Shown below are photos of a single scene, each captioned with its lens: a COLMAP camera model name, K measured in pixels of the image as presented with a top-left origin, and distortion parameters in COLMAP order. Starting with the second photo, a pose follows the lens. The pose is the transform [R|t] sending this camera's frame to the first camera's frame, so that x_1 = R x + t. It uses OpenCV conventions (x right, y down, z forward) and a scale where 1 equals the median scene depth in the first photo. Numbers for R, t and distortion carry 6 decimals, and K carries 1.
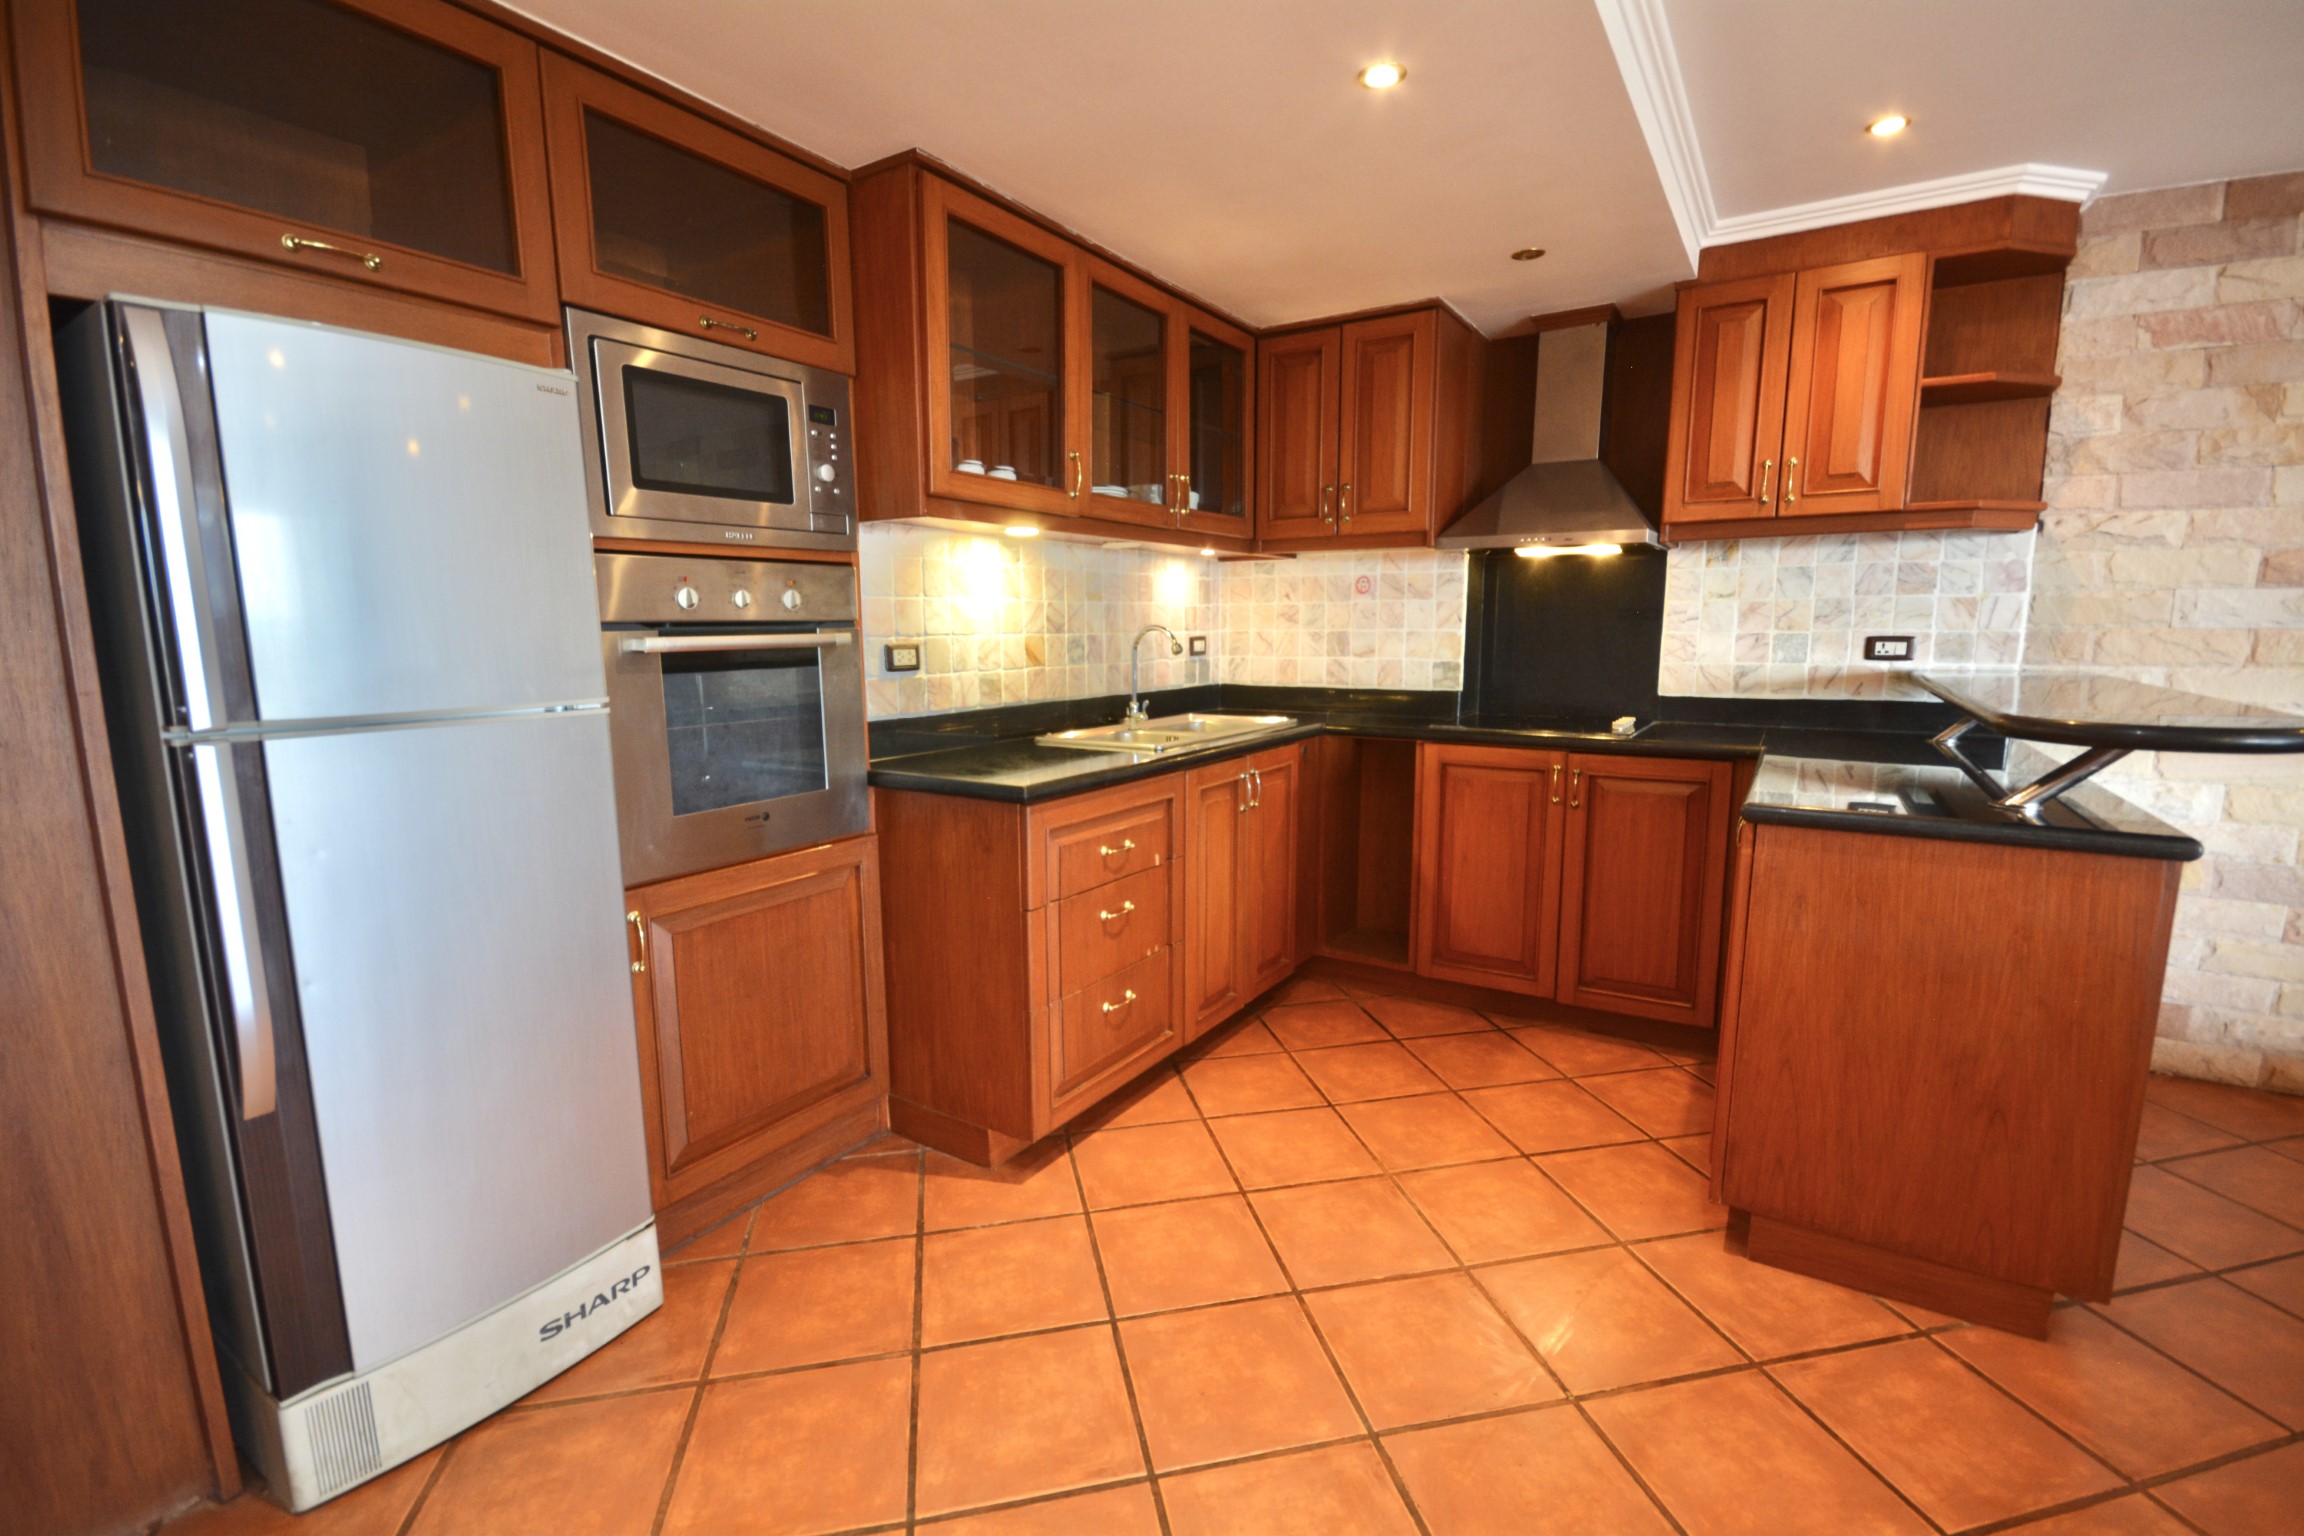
lens RADIAL K [[1010.8, 0, 1159.1], [0, 1010.8, 777.7], [0, 0, 1]] dist [0.004703, -0.008763]
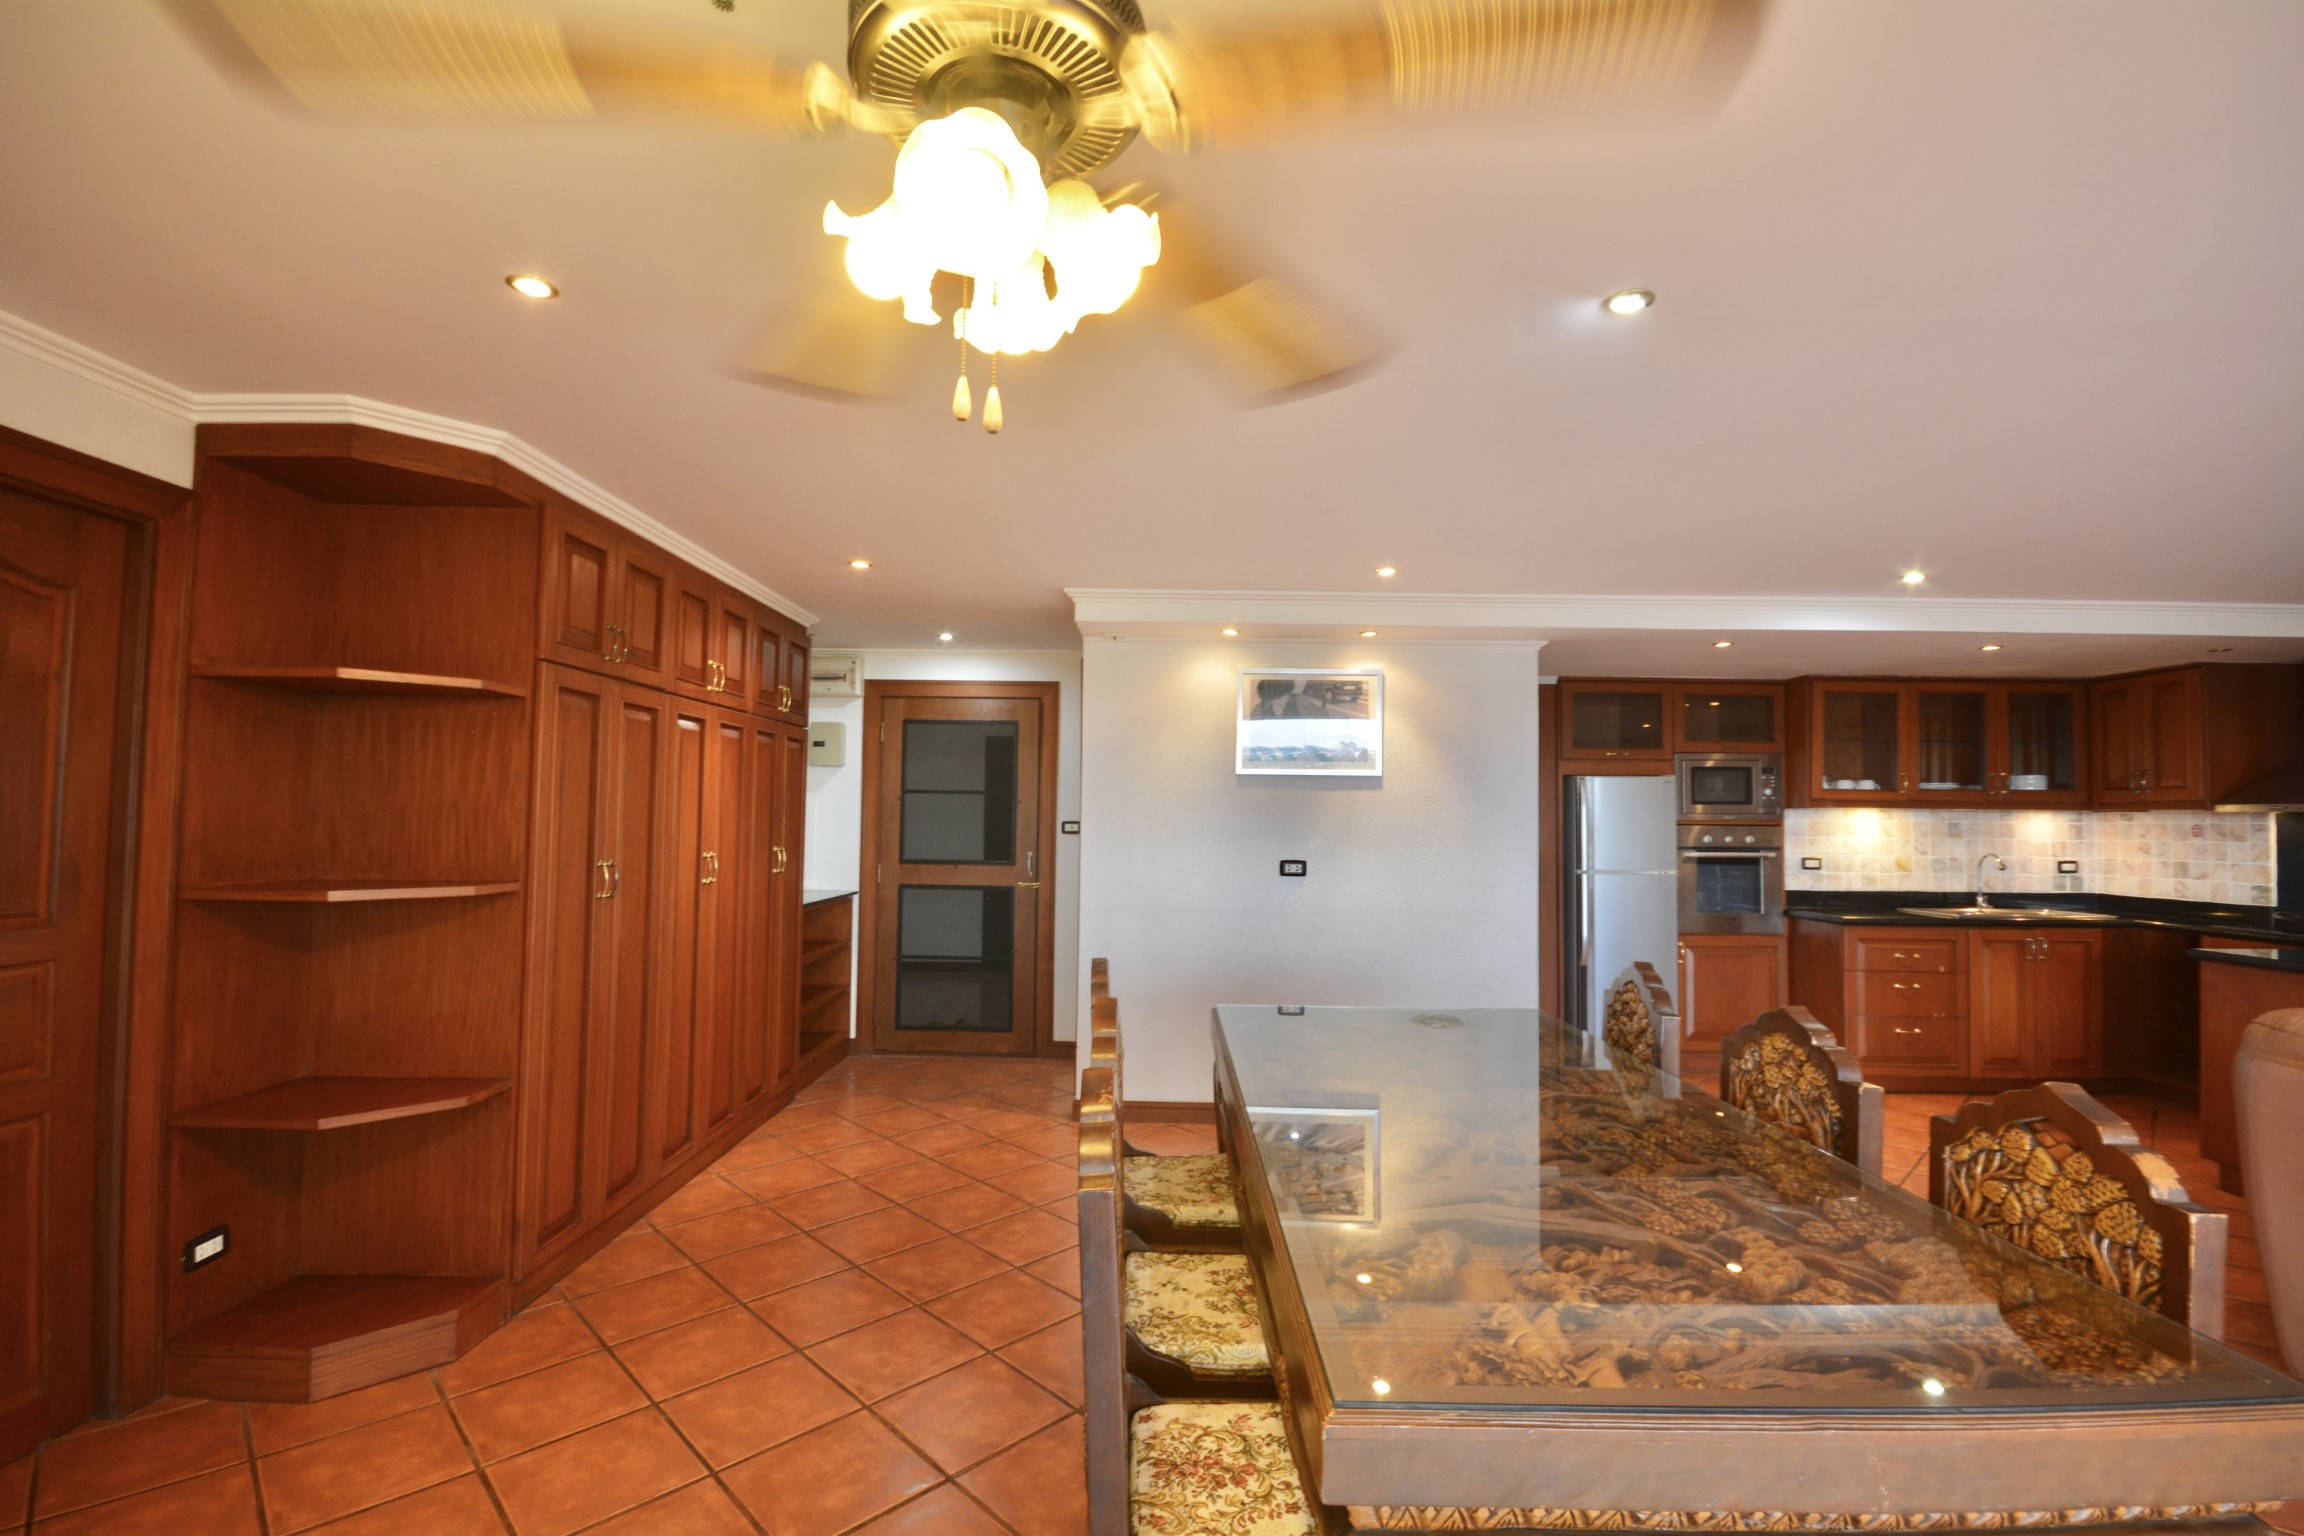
lens RADIAL K [[1010.8, 0, 1149.8], [0, 1010.8, 780.1], [0, 0, 1]] dist [0.004703, -0.008763]
pose [[0.538068, -0.020078, -0.842662, 0.724016], [-0.140977, 0.983491, -0.113453, 0.136746], [0.831028, 0.179842, 0.526355, -1.223362]]
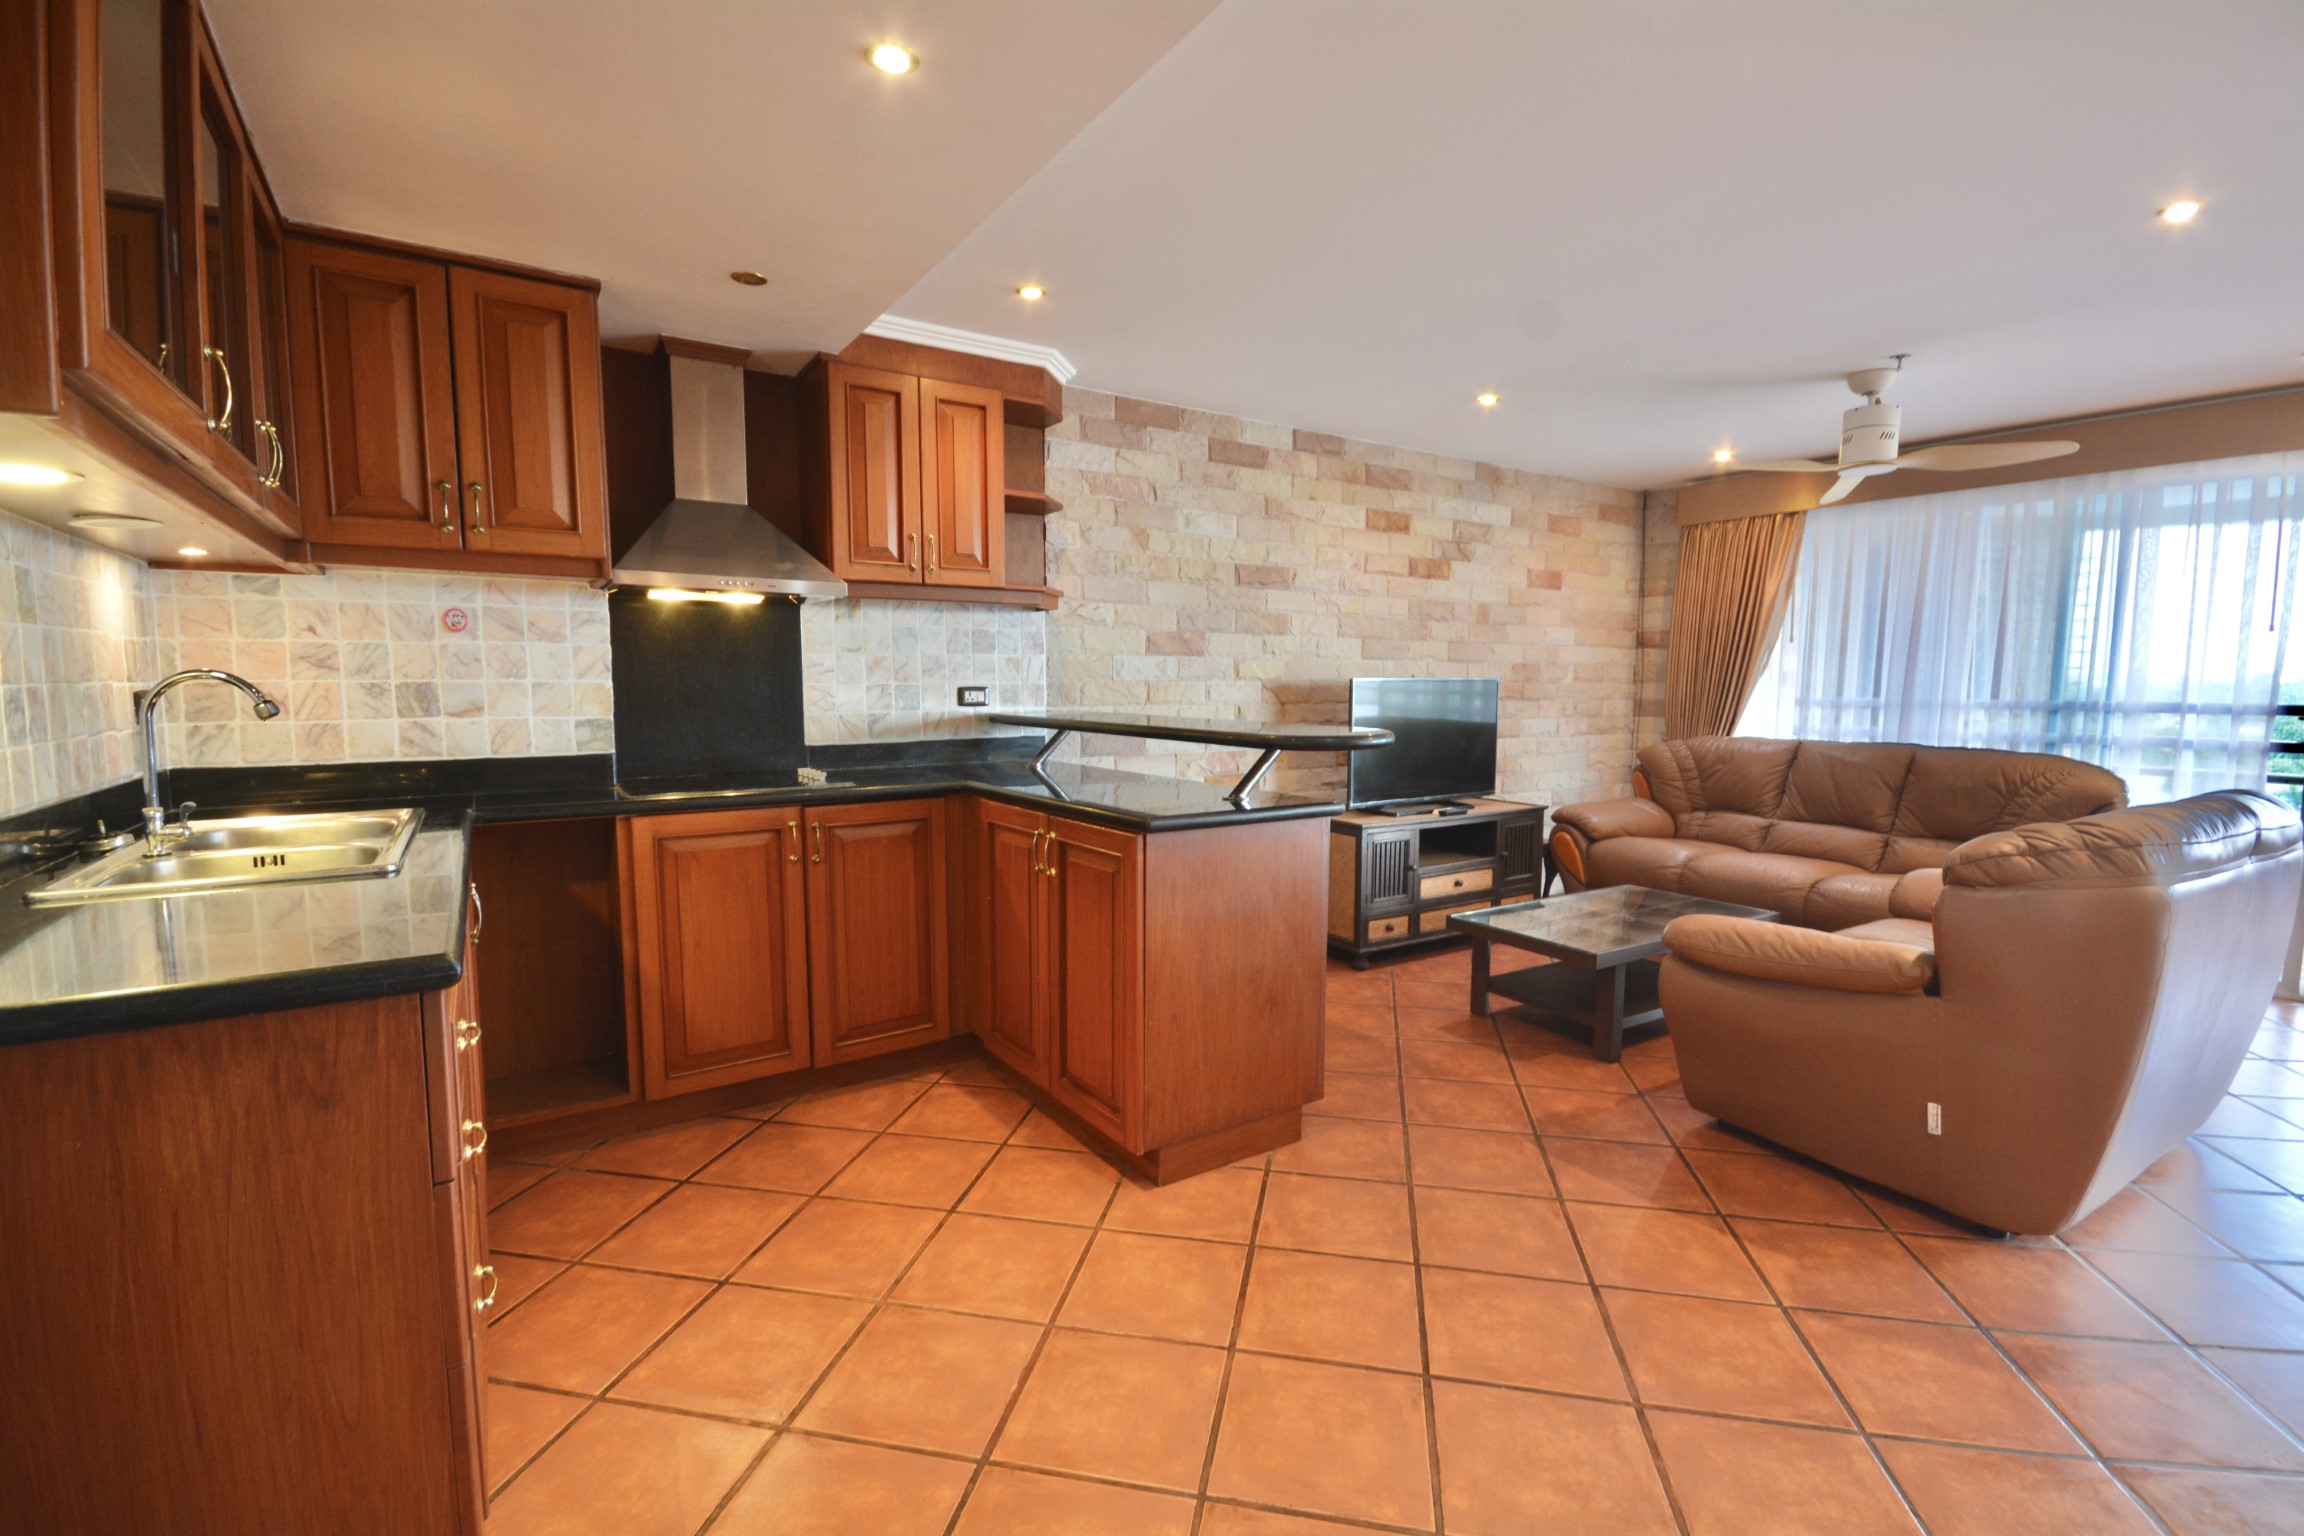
lens RADIAL K [[1010.8, 0, 1159.3], [0, 1010.8, 780.7], [0, 0, 1]] dist [0.004703, -0.008763]
pose [[0.400457, -0.085399, 0.912327, -0.326208], [0.132578, 0.990571, 0.034529, -0.037250], [-0.906674, 0.107127, 0.408003, 0.289277]]
